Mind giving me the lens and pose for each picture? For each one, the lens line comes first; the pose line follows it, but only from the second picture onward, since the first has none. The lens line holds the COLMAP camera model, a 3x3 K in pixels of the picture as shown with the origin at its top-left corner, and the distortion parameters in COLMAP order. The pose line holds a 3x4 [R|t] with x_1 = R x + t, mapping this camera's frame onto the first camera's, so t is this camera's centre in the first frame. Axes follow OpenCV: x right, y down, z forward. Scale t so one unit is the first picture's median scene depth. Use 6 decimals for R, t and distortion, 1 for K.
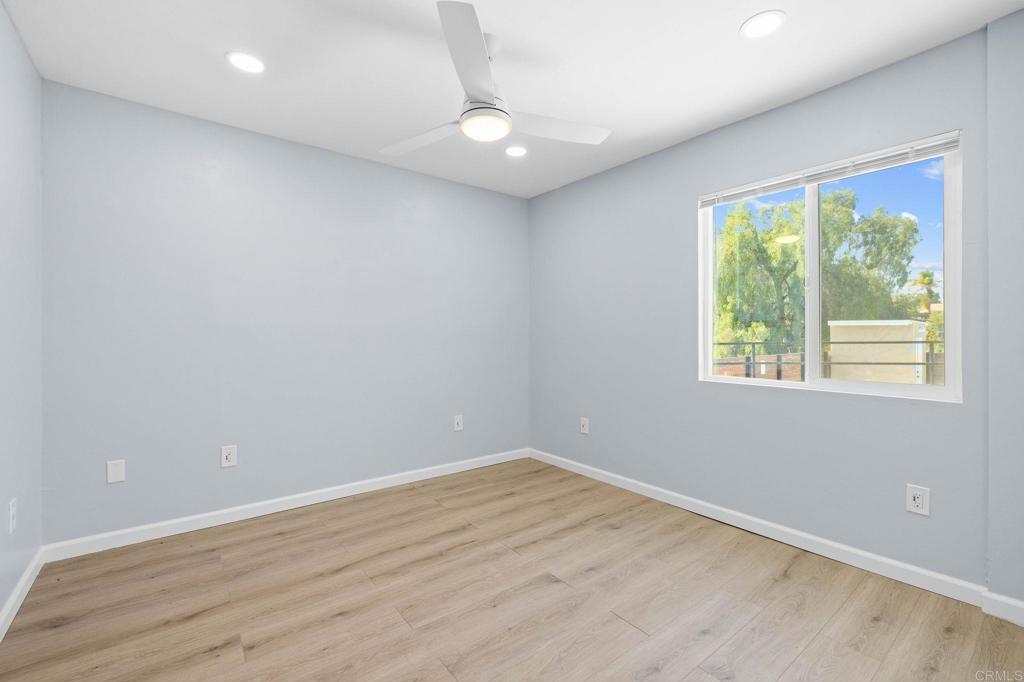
lens RADIAL K [[430.8, 0, 511.9], [0, 430.8, 336.6], [0, 0, 1]] dist [0.001126, 0.000364]
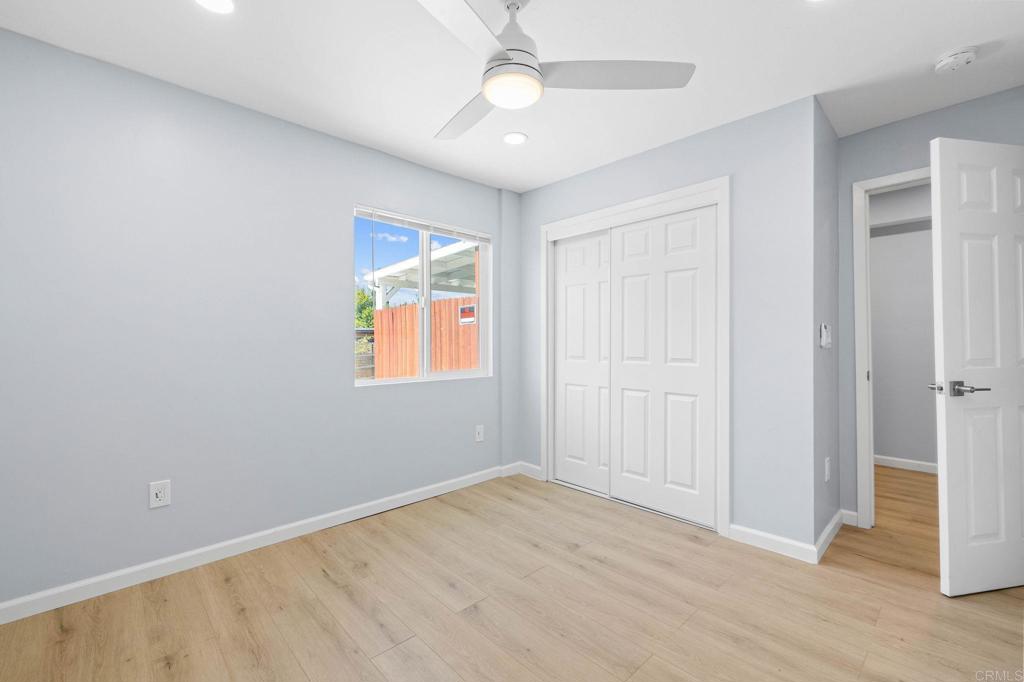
lens RADIAL K [[432.4, 0, 512.2], [0, 432.4, 339.8], [0, 0, 1]] dist [0.000018, 0.000098]
pose [[-0.085510, -0.001570, 0.996336, -0.658058], [0.003425, 0.999992, 0.001870, -0.008612], [-0.996331, 0.003572, -0.085504, 0.790508]]
